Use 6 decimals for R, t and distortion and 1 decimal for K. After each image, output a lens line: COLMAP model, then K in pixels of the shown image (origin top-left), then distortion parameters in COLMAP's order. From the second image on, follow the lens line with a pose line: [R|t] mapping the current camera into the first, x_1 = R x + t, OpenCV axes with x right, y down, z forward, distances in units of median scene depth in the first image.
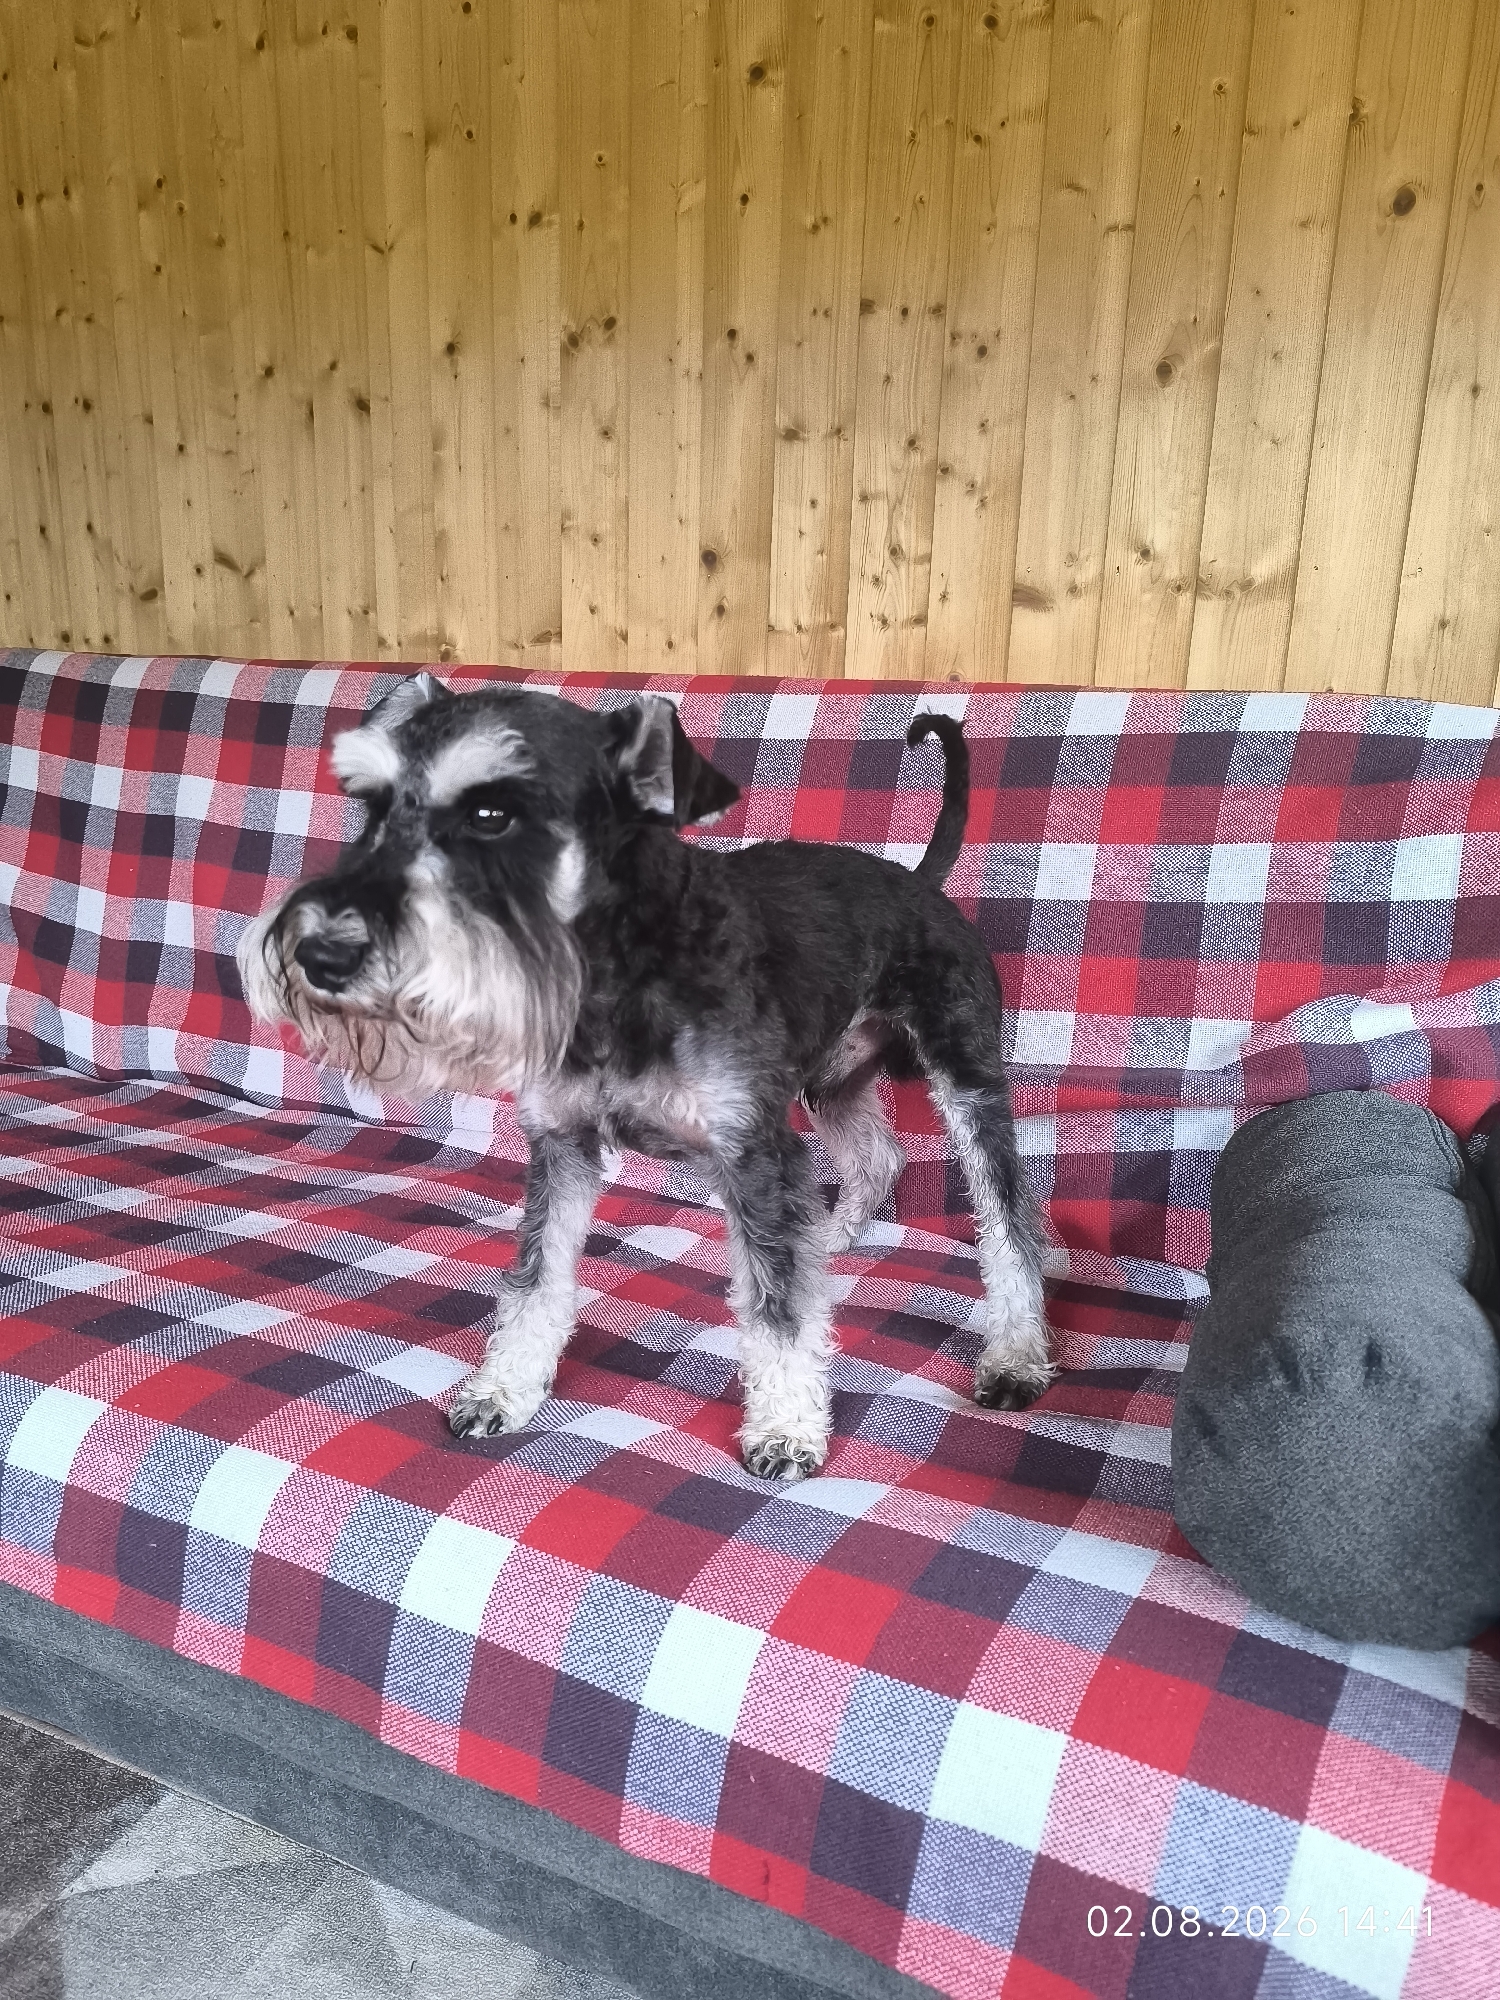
lens RADIAL K [[1370.6, 0, 776.2], [0, 1370.6, 1004.3], [0, 0, 1]] dist [0.024302, -0.028739]
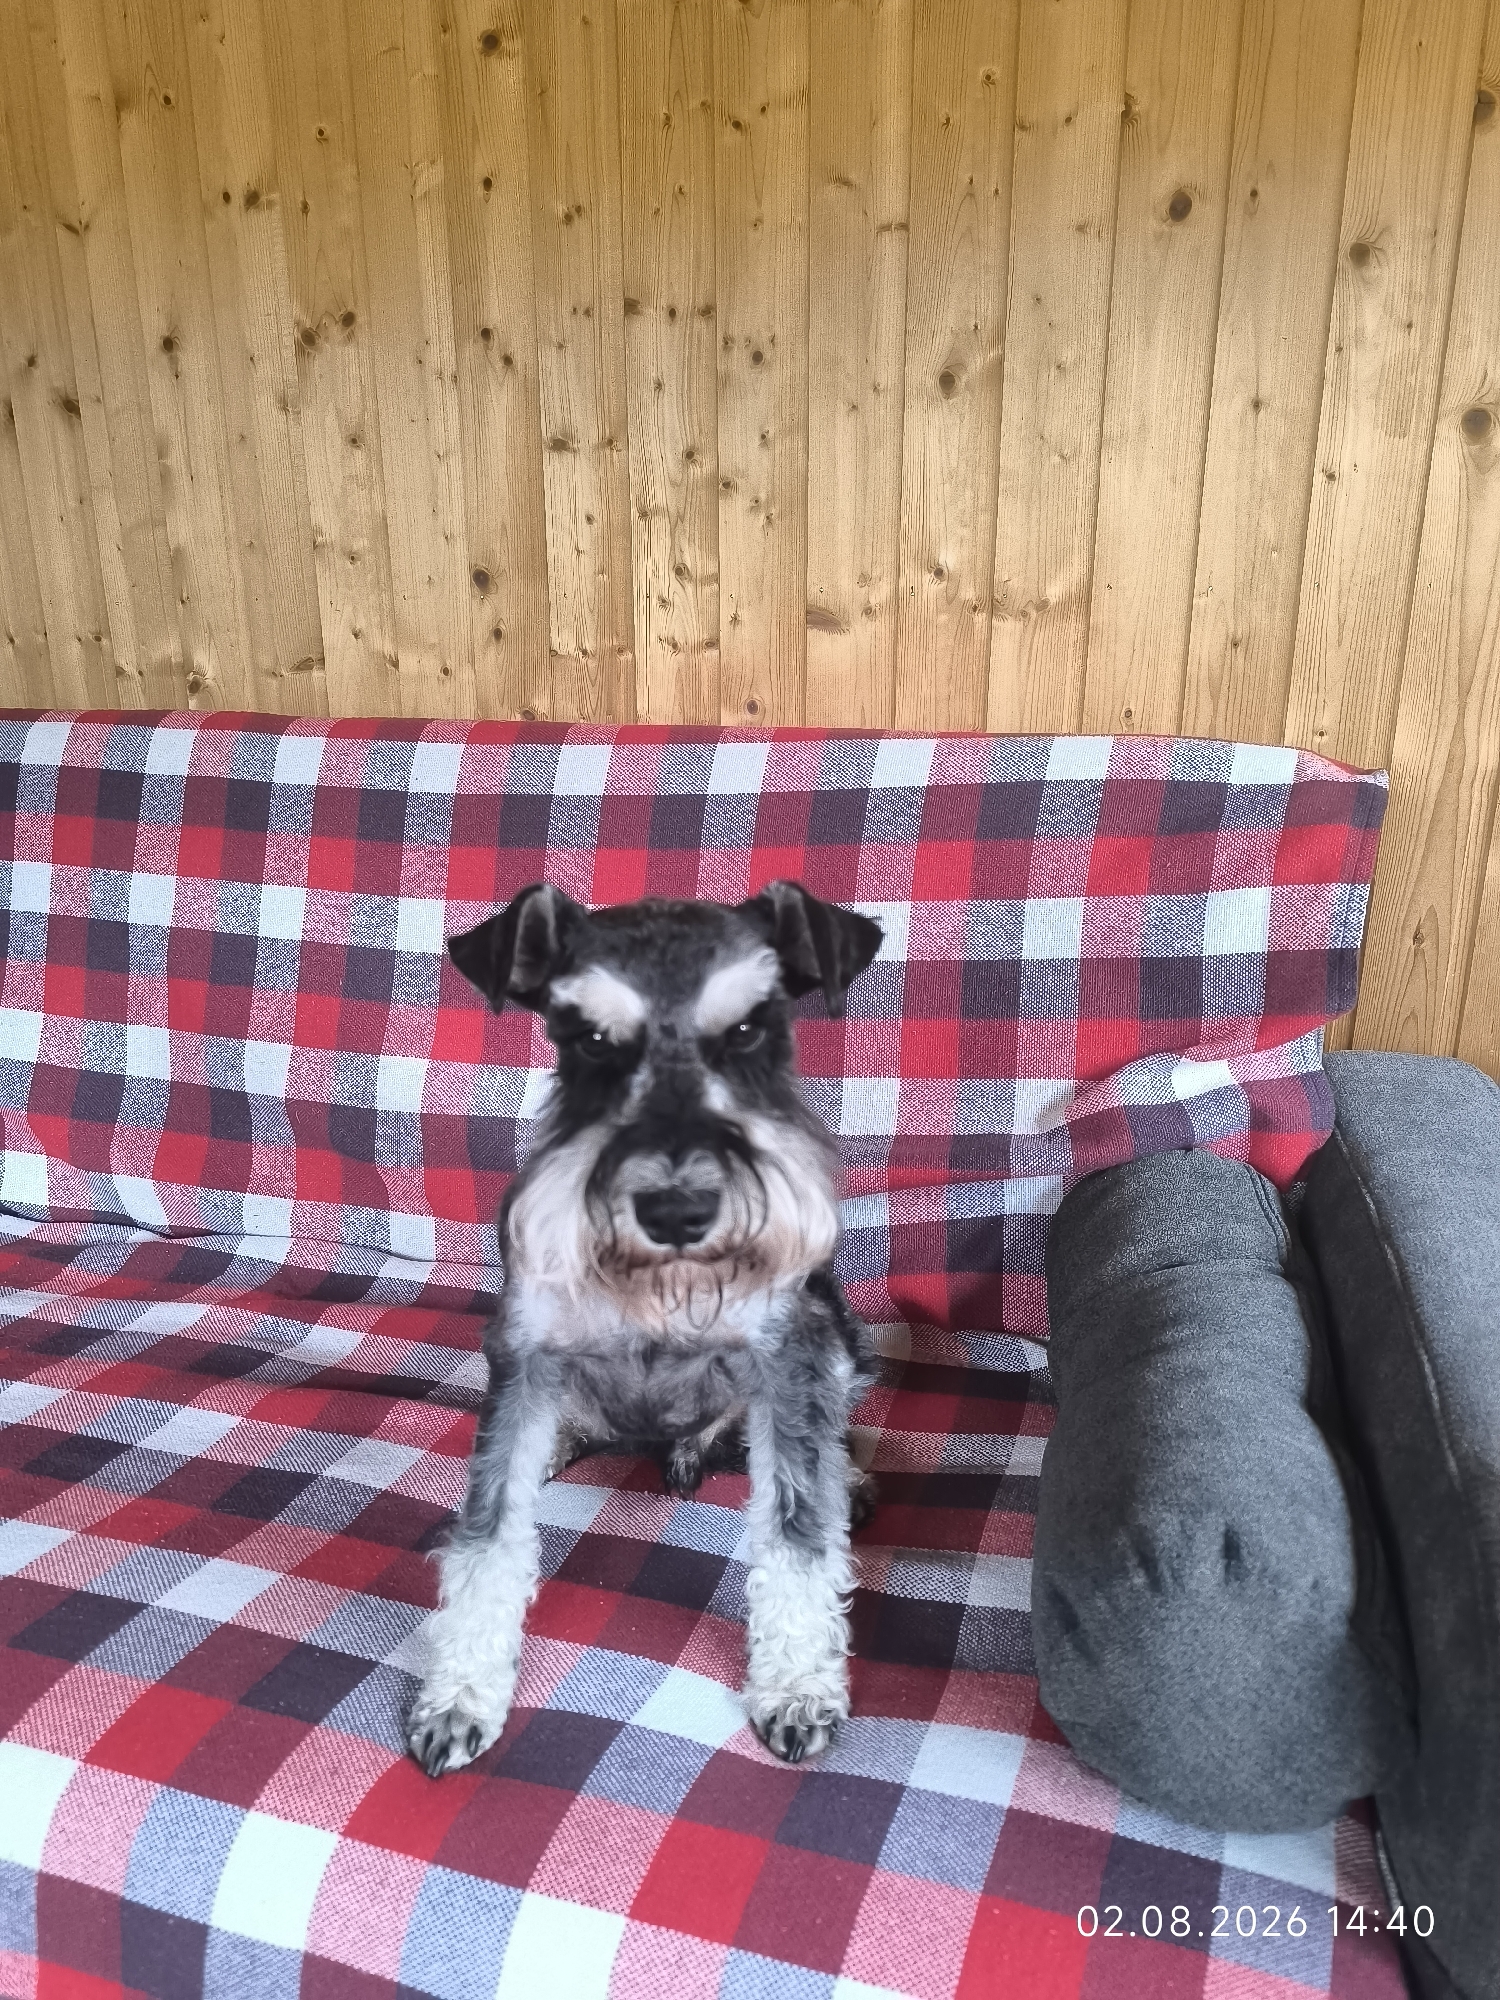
lens RADIAL K [[1364.6, 0, 777.3], [0, 1364.6, 1001.2], [0, 0, 1]] dist [0.024044, -0.021407]
pose [[0.988774, -0.073710, 0.129976, 0.009155], [0.065991, 0.995846, 0.062731, -0.096657], [-0.134060, -0.053449, 0.989531, 0.049068]]
